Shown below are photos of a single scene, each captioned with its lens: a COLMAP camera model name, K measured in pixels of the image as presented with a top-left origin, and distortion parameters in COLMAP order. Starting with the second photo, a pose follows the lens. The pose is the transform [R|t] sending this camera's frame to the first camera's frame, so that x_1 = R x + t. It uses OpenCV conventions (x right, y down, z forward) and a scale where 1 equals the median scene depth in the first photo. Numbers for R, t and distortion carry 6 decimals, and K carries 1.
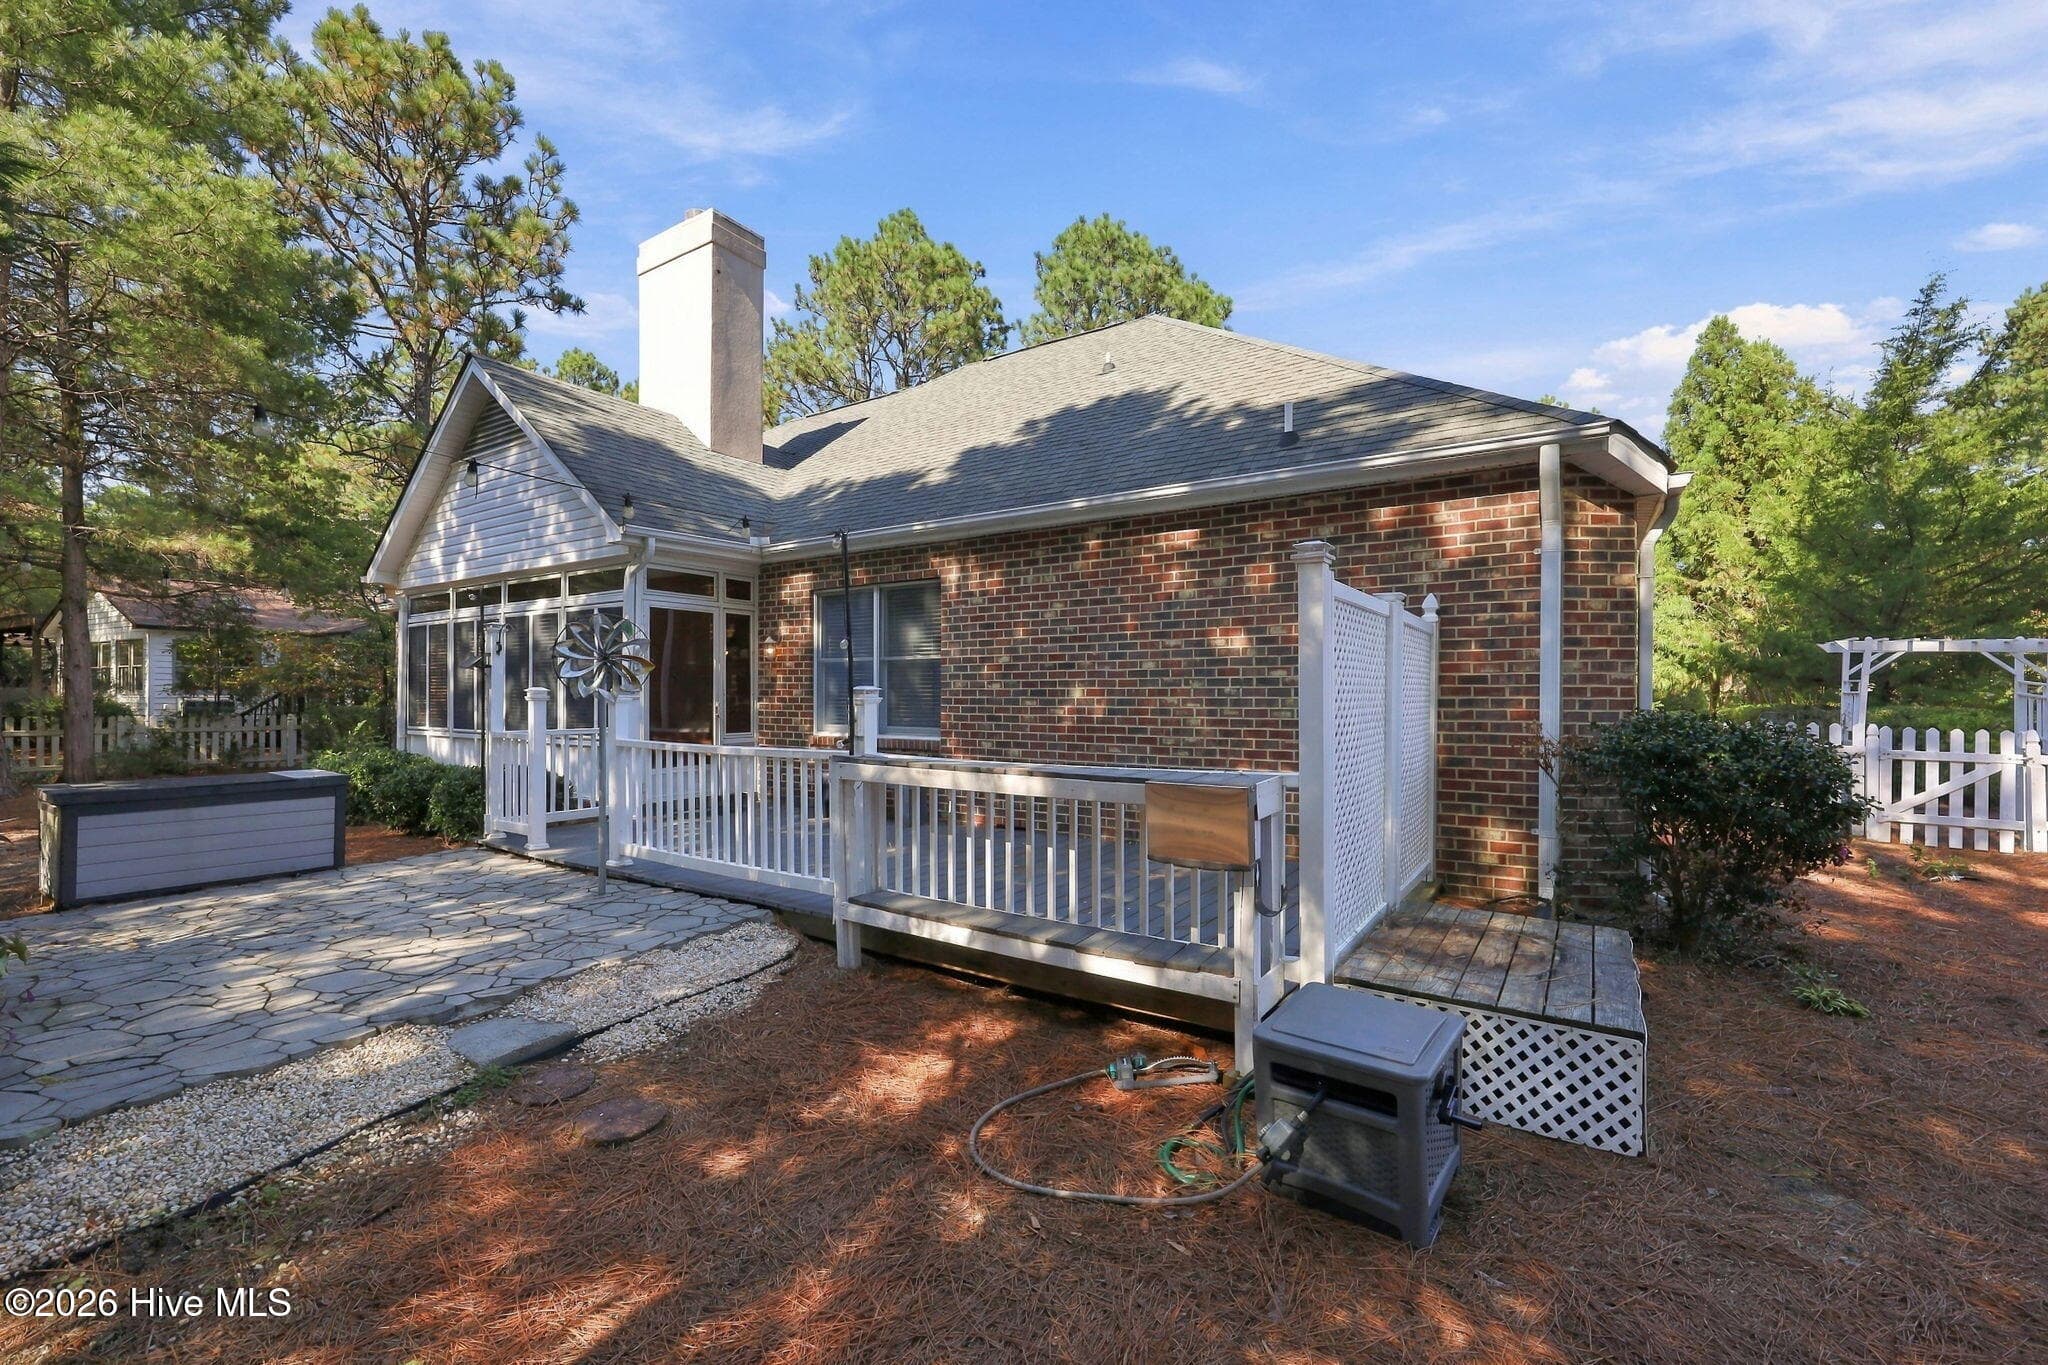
lens RADIAL K [[840.4, 0, 1026.1], [0, 840.4, 692.4], [0, 0, 1]] dist [0.000830, -0.001457]
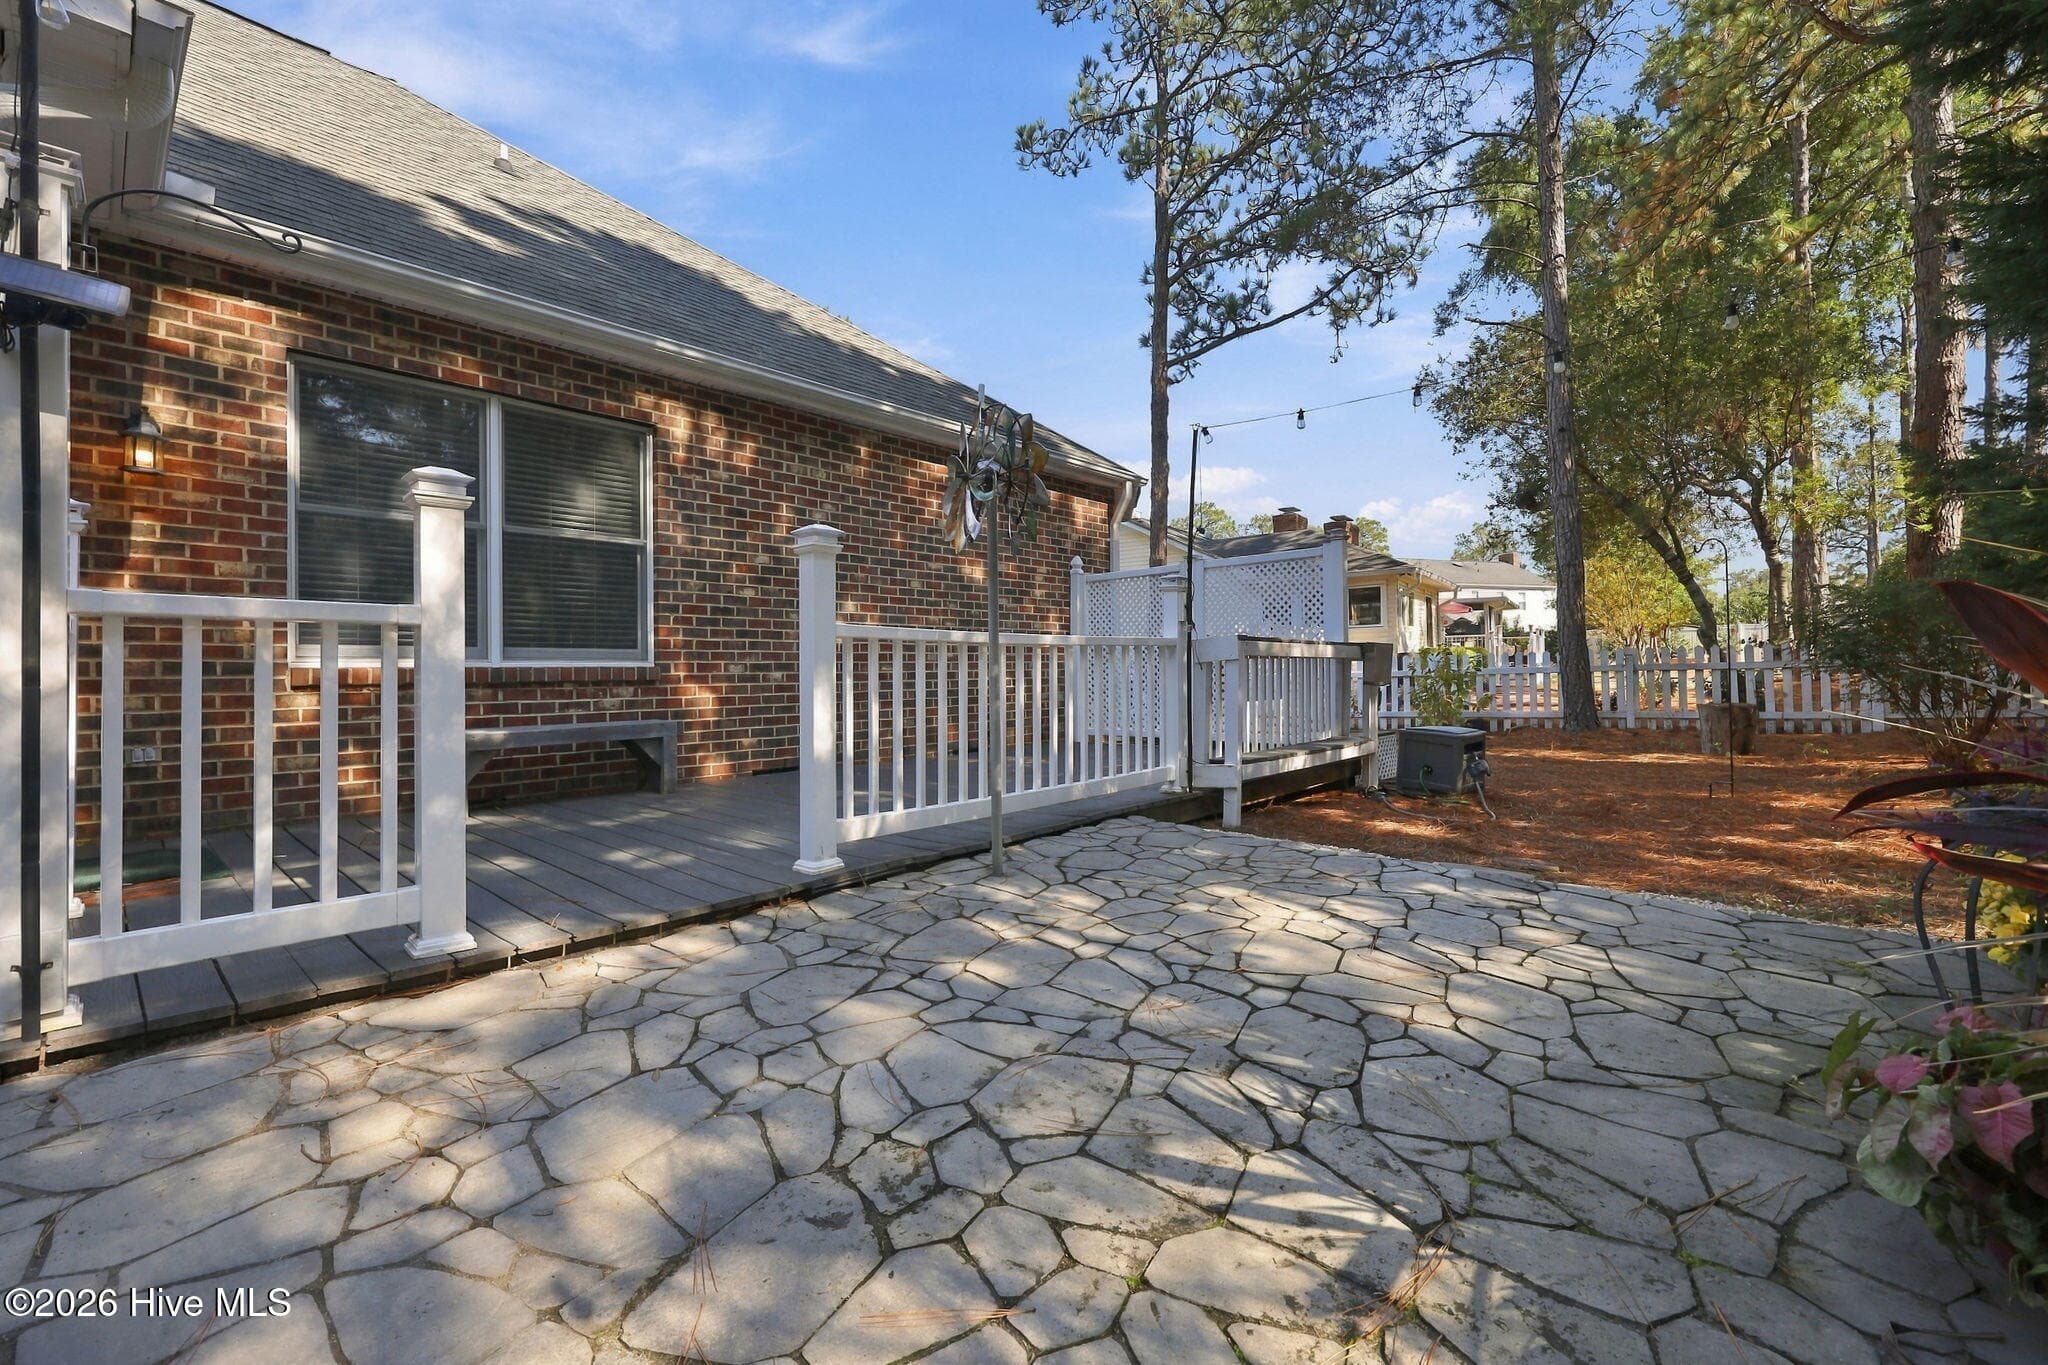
lens RADIAL K [[840.4, 0, 1058.0], [0, 840.4, 667.4], [0, 0, 1]] dist [0.000830, -0.001457]
pose [[0.126378, 0.000595, 0.991982, -0.800425], [0.007935, 0.999967, -0.001611, 0.067786], [-0.991950, 0.008074, 0.126370, 0.644527]]
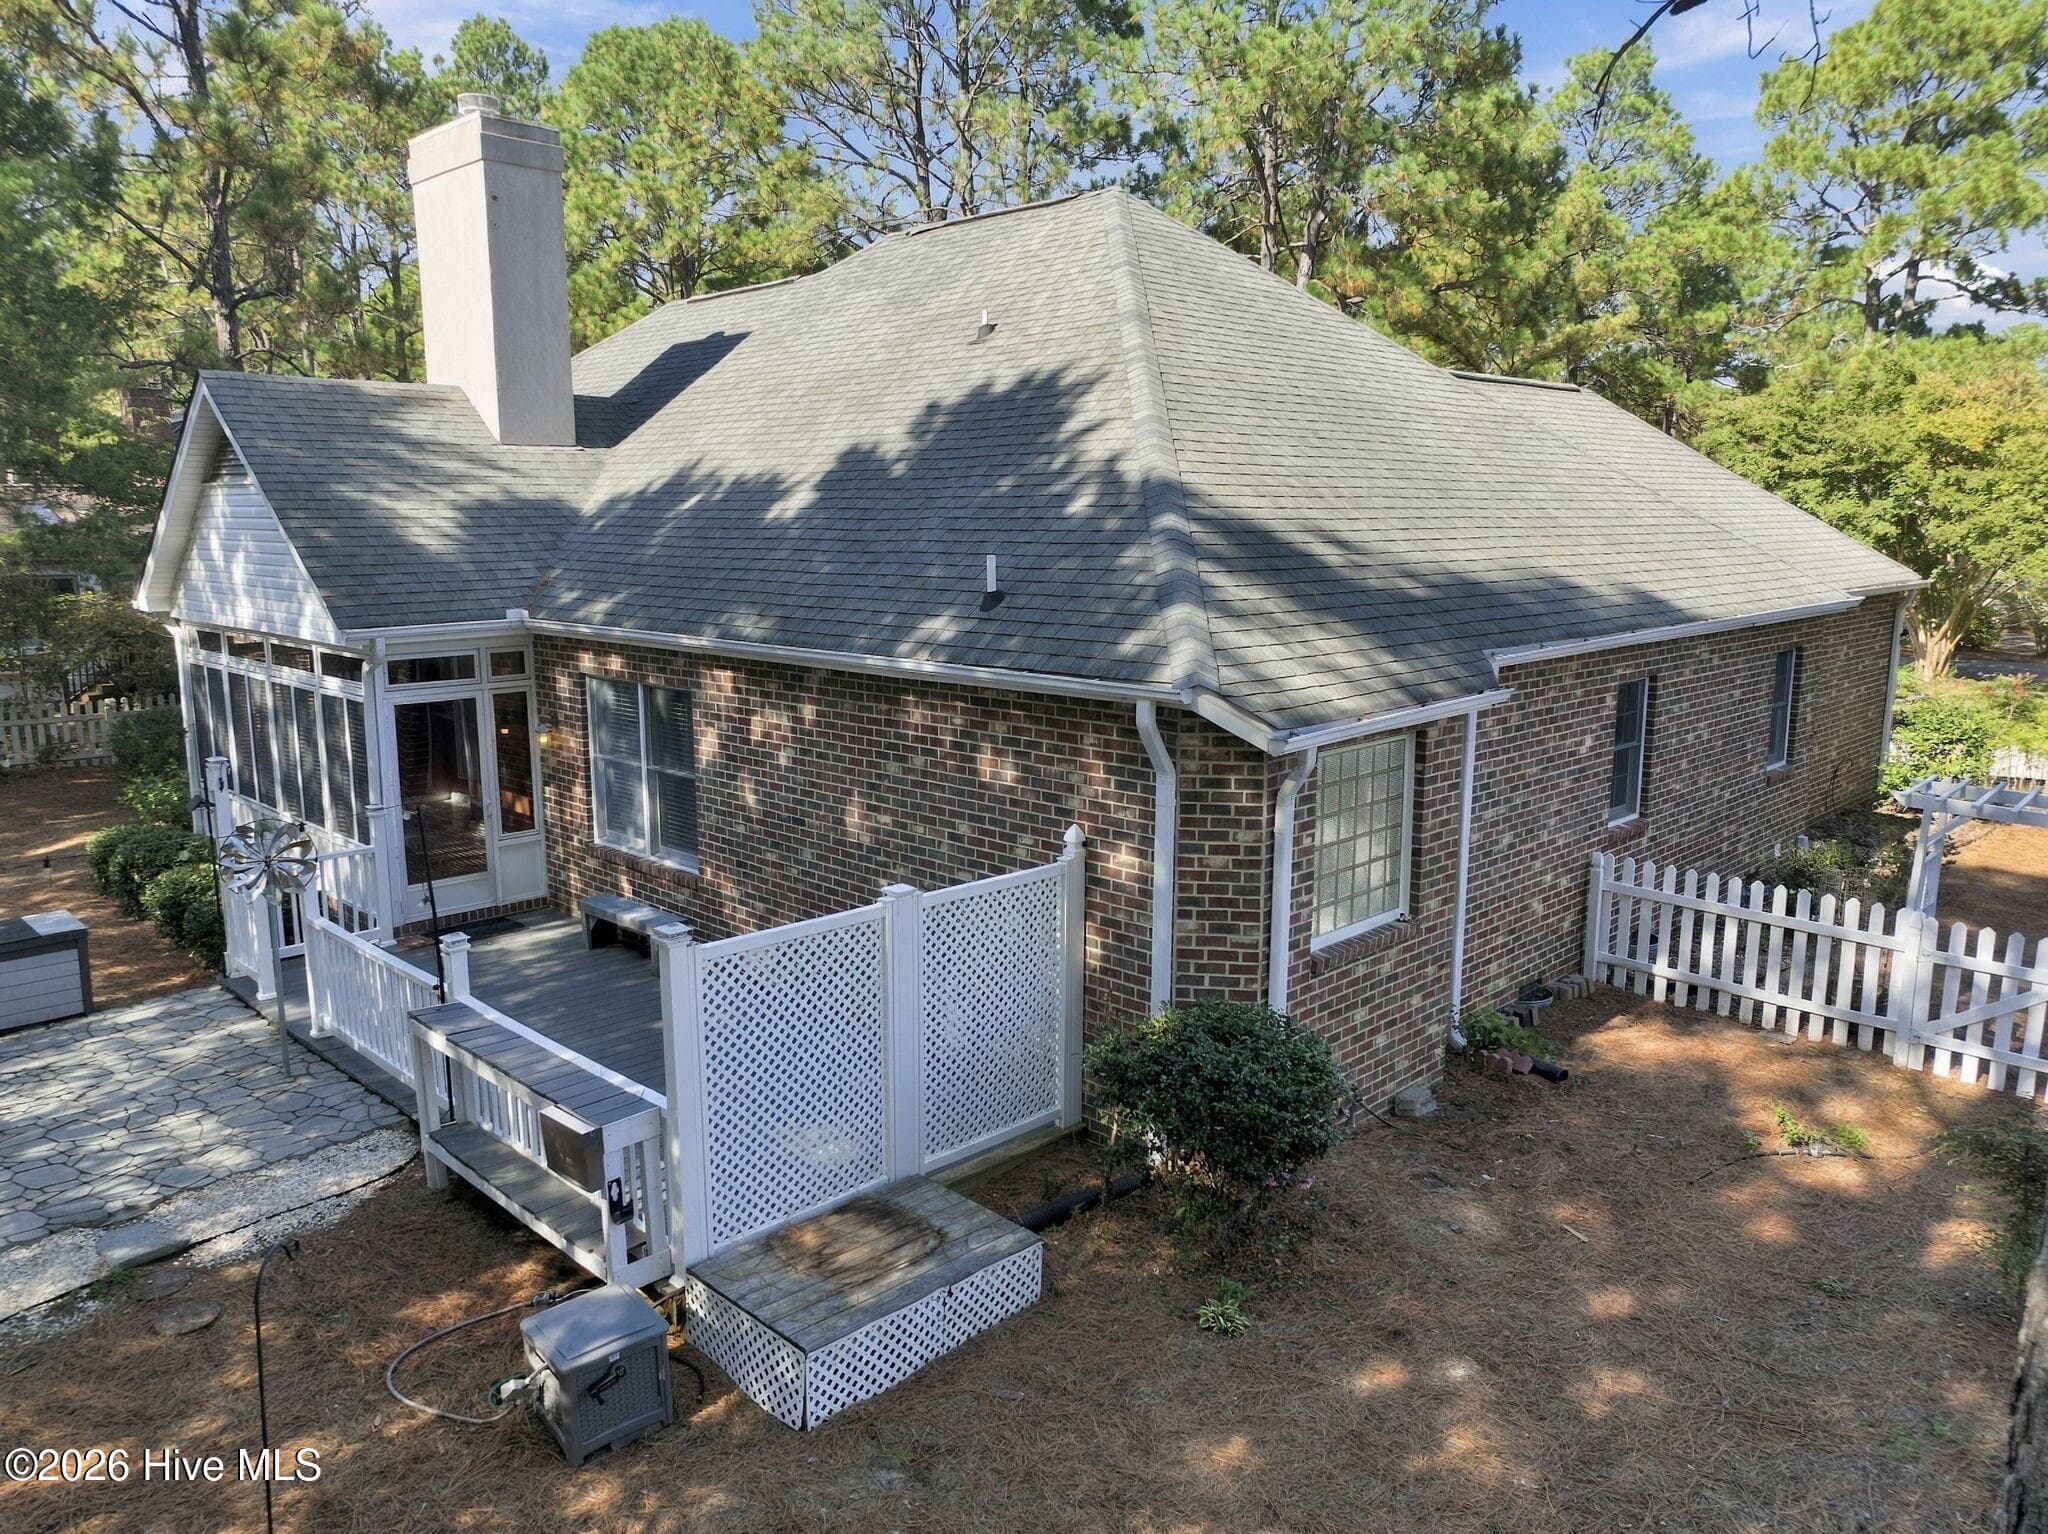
lens RADIAL K [[1472.4, 0, 1020.9], [0, 1472.4, 767.6], [0, 0, 1]] dist [0.007539, 0.011373]
pose [[0.978388, 0.033088, -0.204111, 0.571148], [0.004631, 0.983360, 0.181610, -0.355506], [0.206724, -0.178630, 0.961955, -0.396601]]
